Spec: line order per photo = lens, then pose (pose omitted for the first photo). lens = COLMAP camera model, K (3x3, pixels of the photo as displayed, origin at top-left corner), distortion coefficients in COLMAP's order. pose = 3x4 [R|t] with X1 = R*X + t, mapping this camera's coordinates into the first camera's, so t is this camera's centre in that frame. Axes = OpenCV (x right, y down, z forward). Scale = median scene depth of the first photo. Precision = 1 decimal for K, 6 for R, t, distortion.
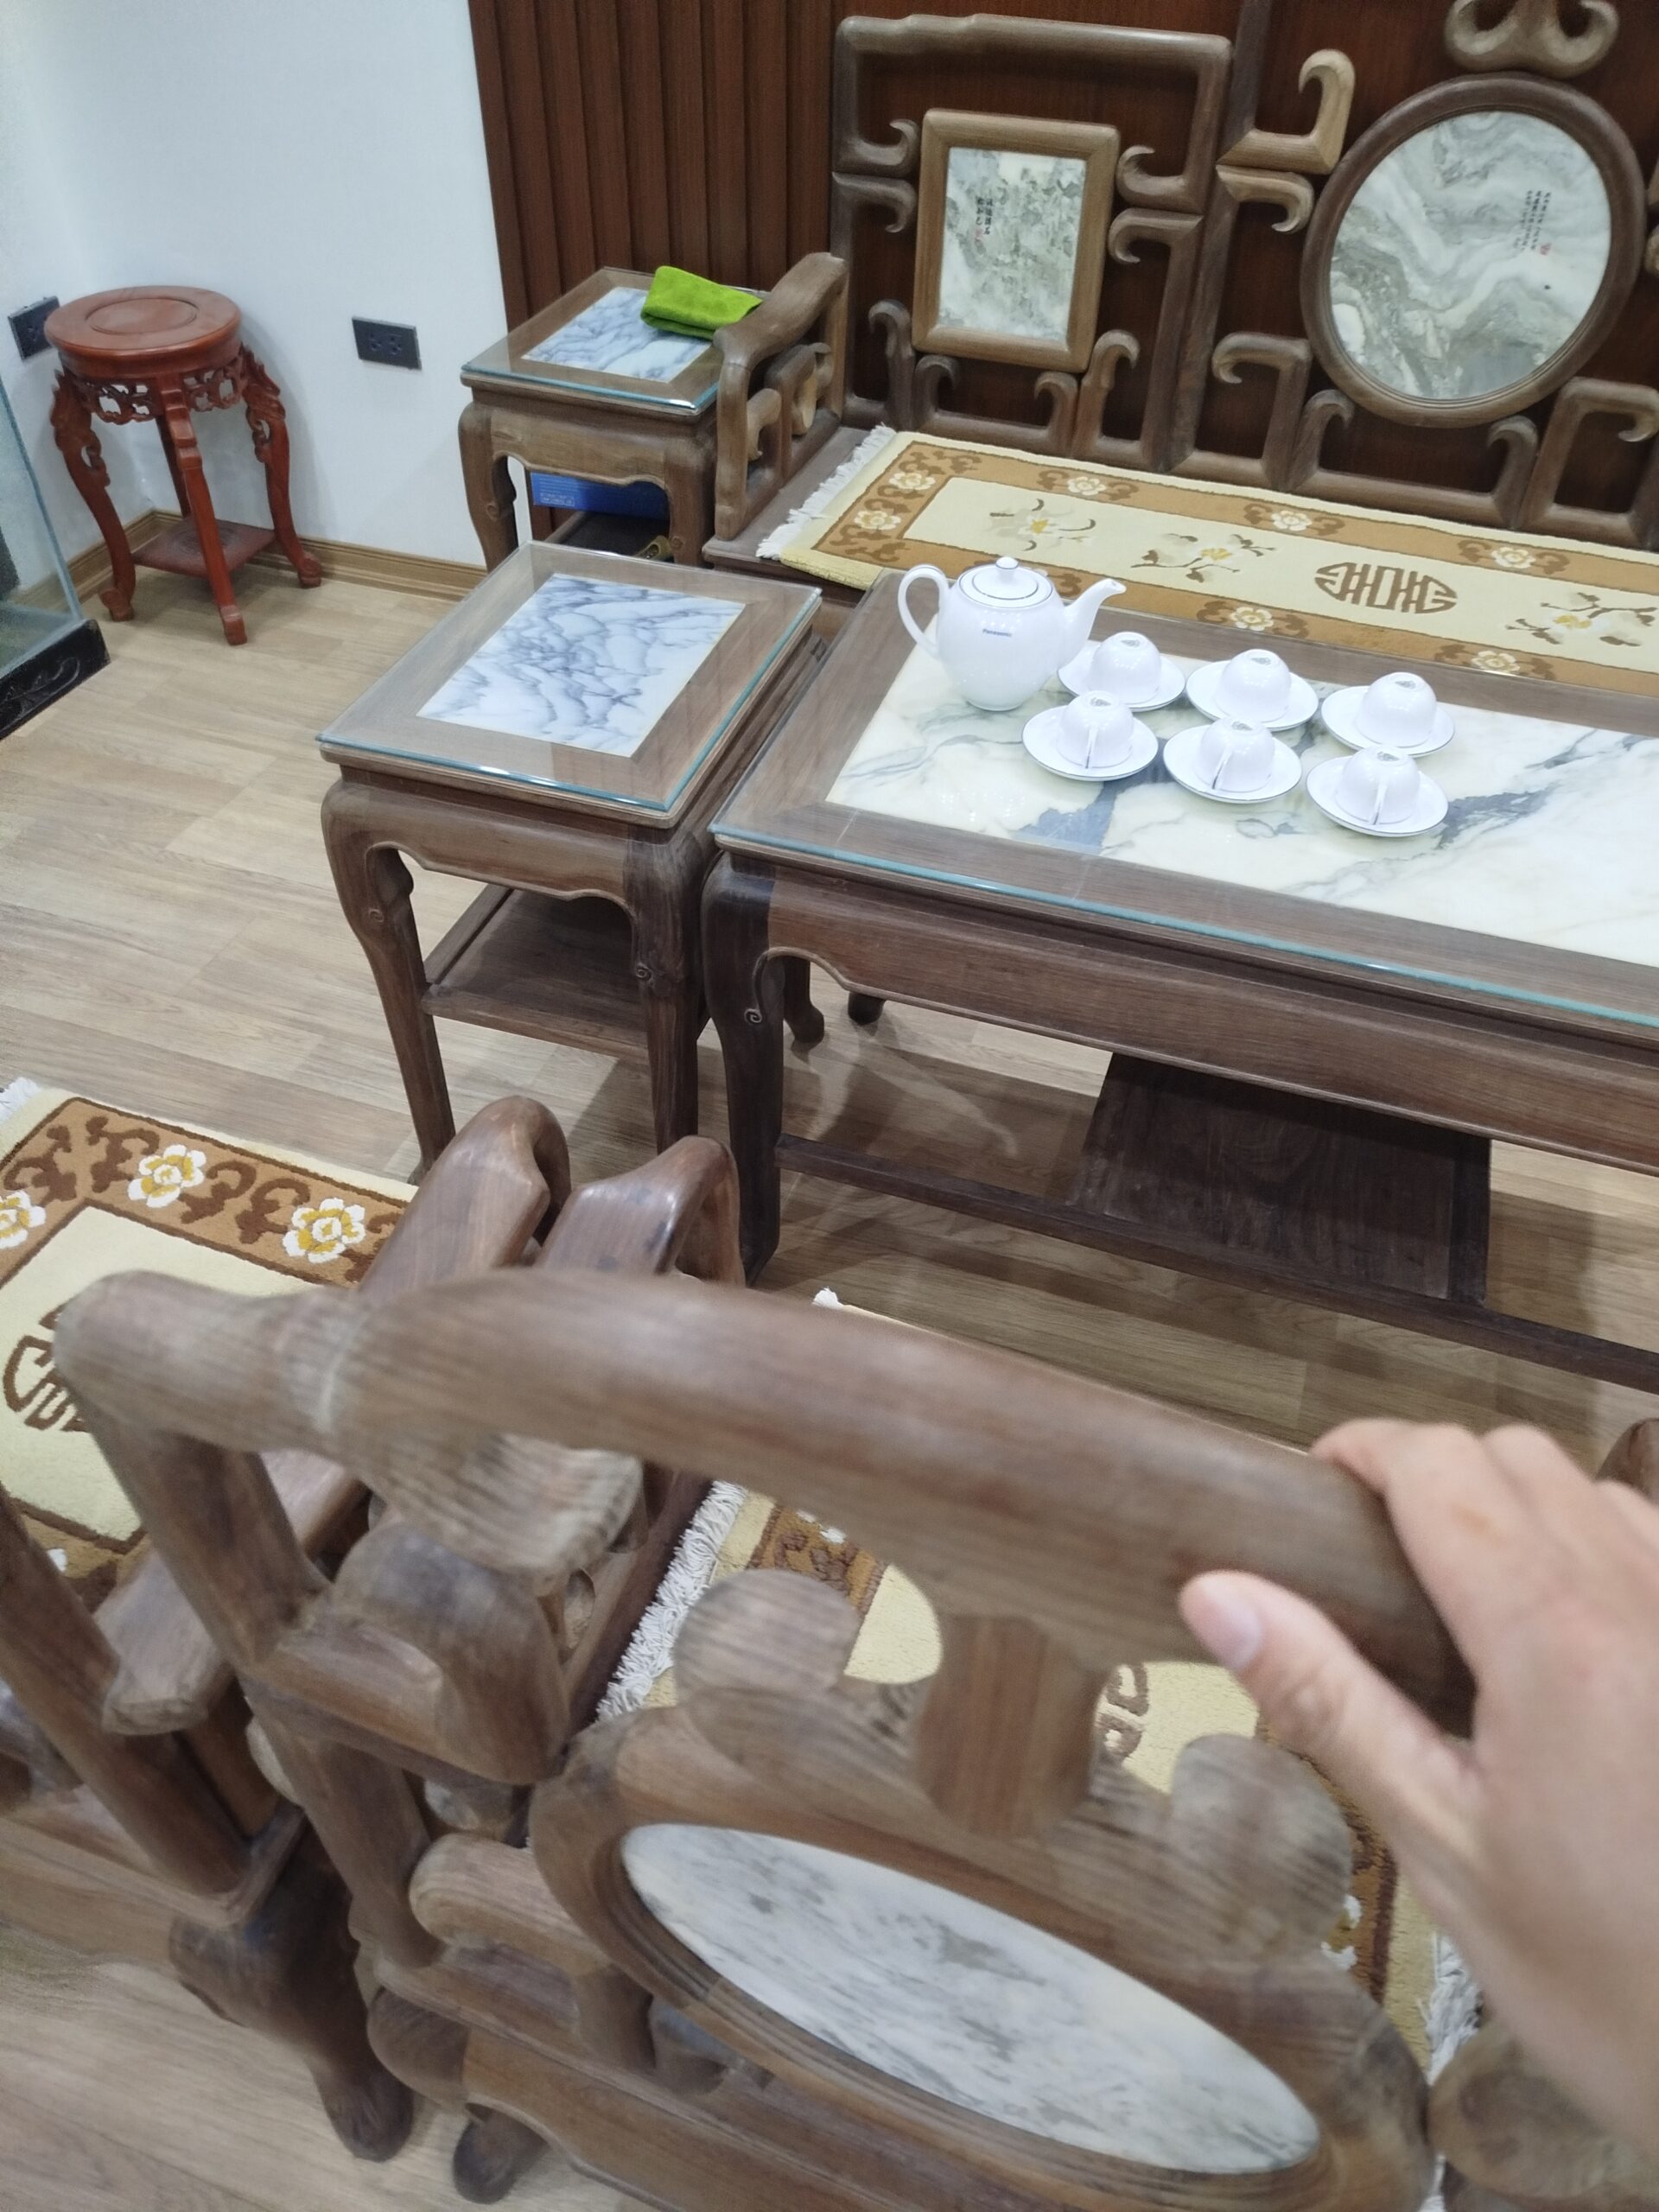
lens RADIAL K [[1491.9, 0, 829.5], [0, 1491.9, 1106.0], [0, 0, 1]] dist [0.024354, -0.023878]
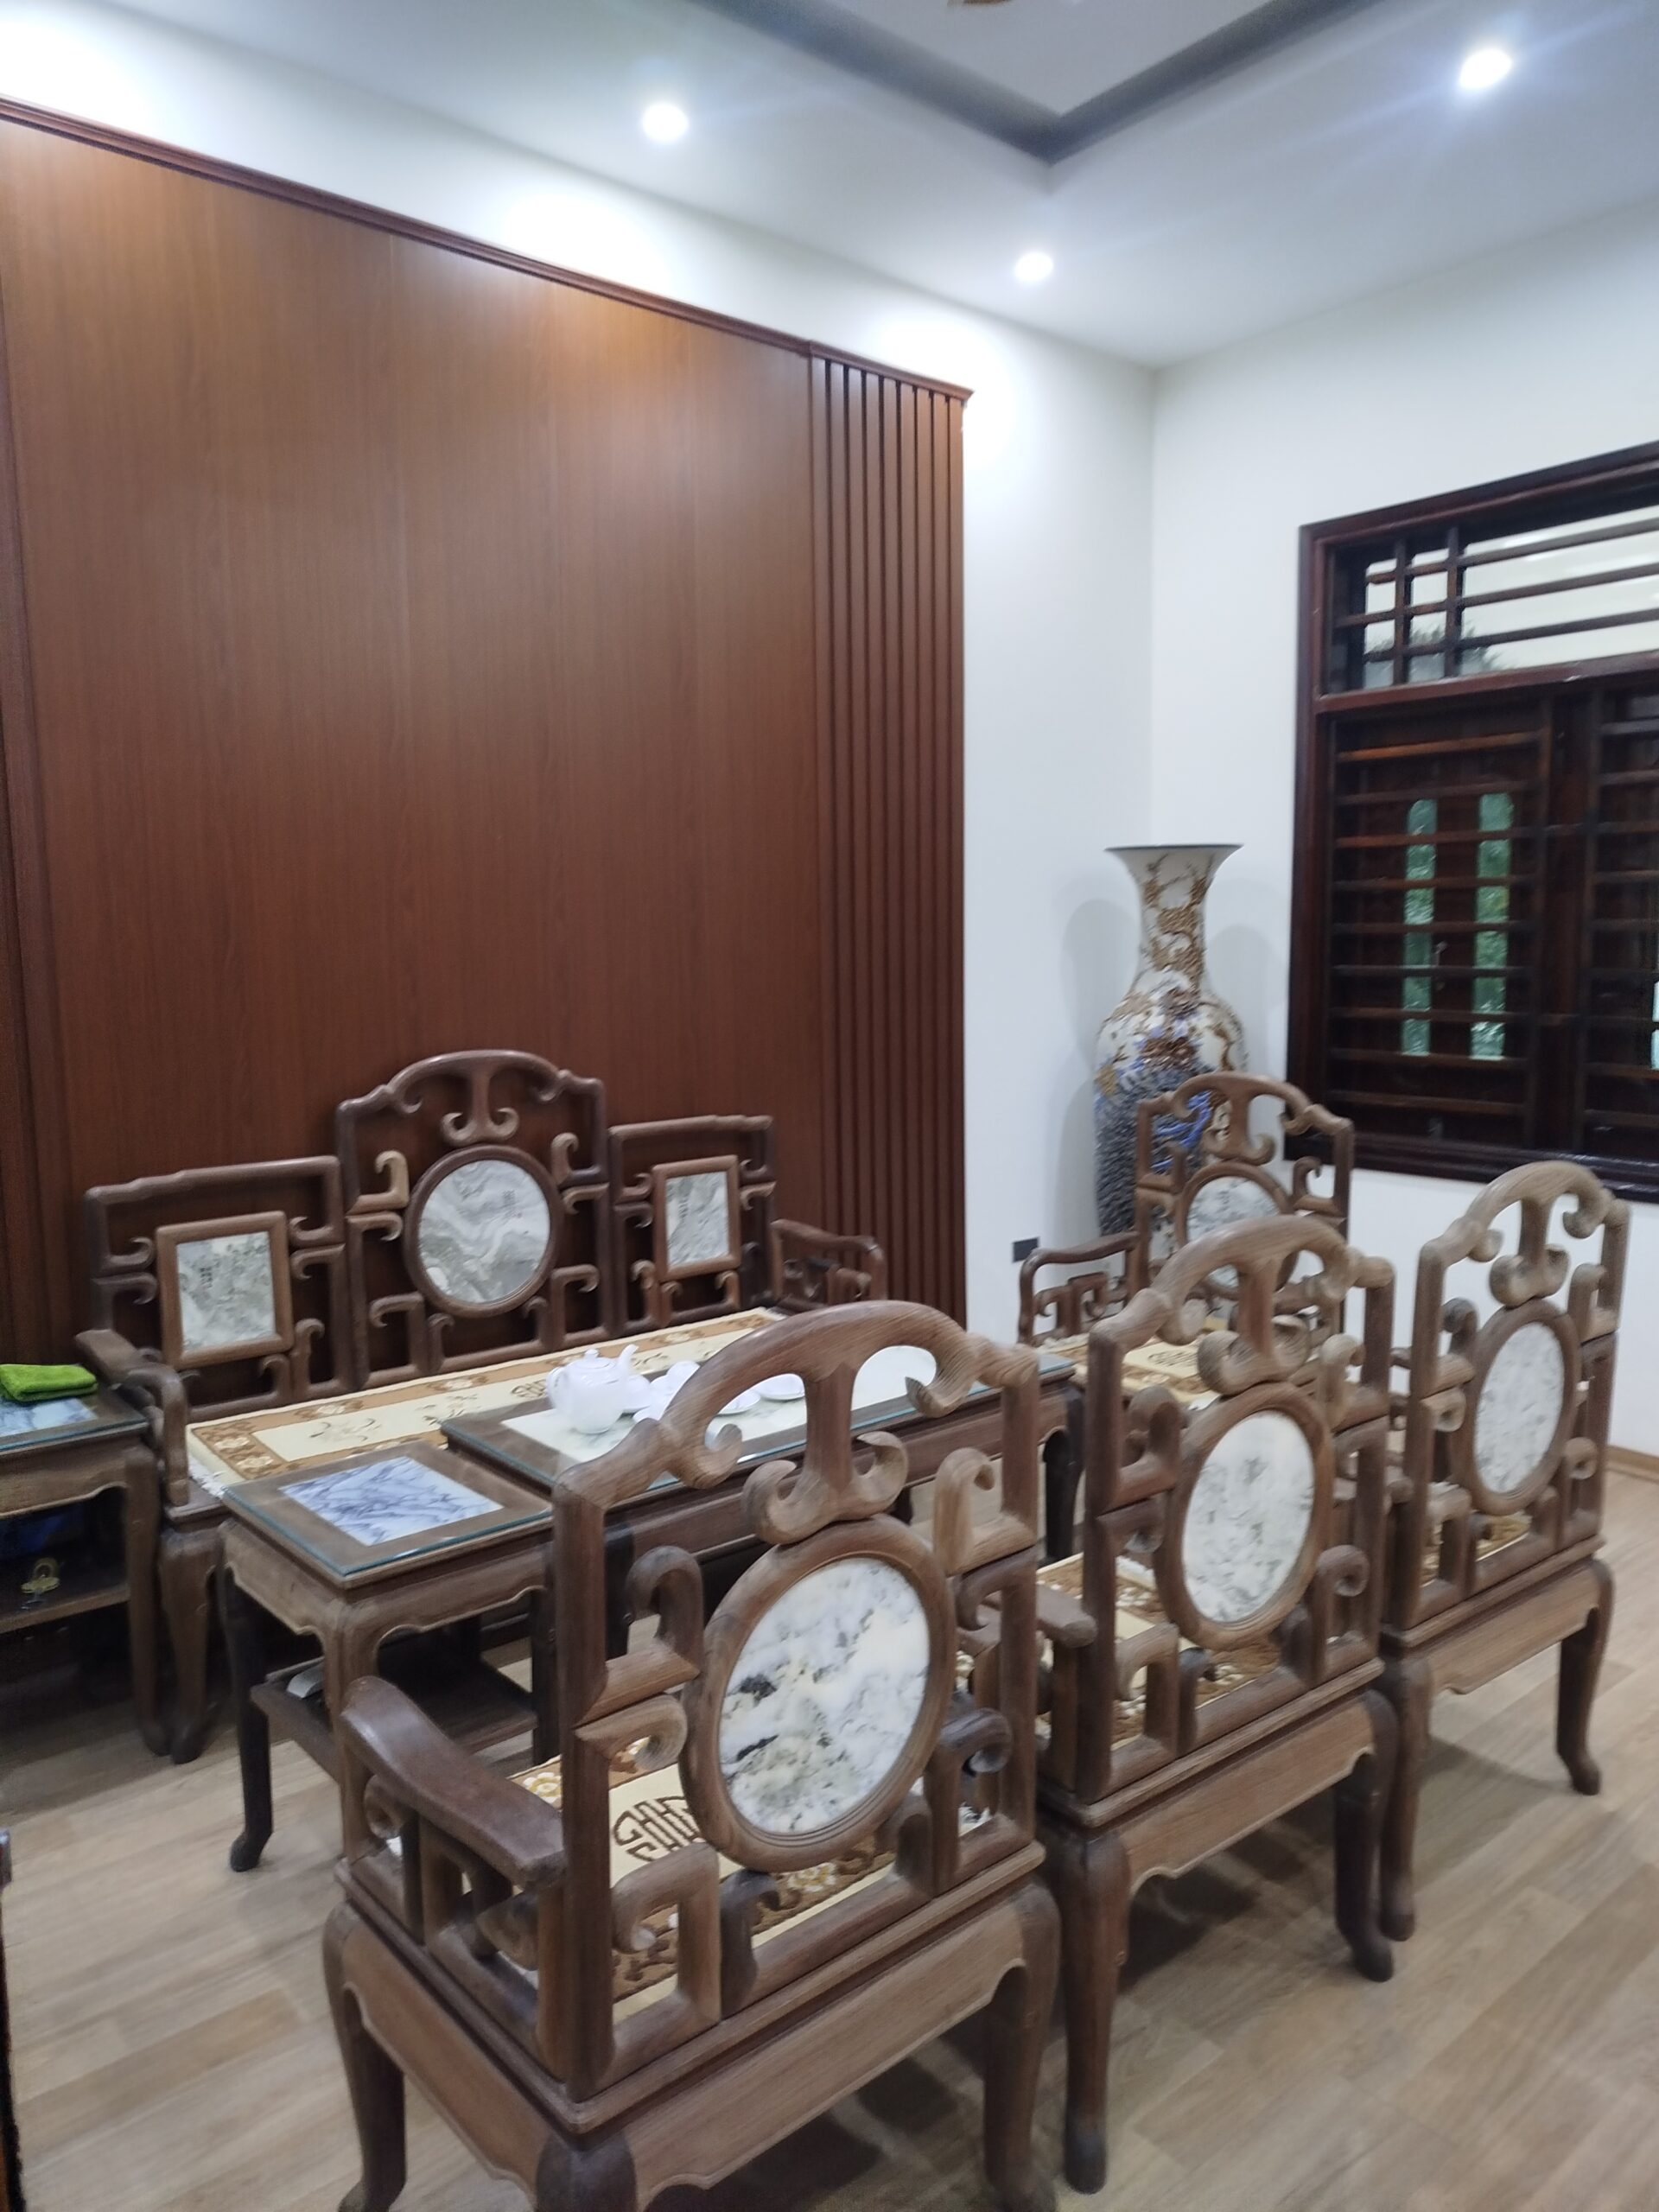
lens RADIAL K [[1570.9, 0, 829.5], [0, 1570.9, 1106.0], [0, 0, 1]] dist [0.027223, -0.001263]
pose [[0.522546, -0.126752, 0.843137, -0.894469], [0.615870, 0.739973, -0.270452, 0.087102], [-0.589618, 0.660586, 0.464733, -0.209465]]
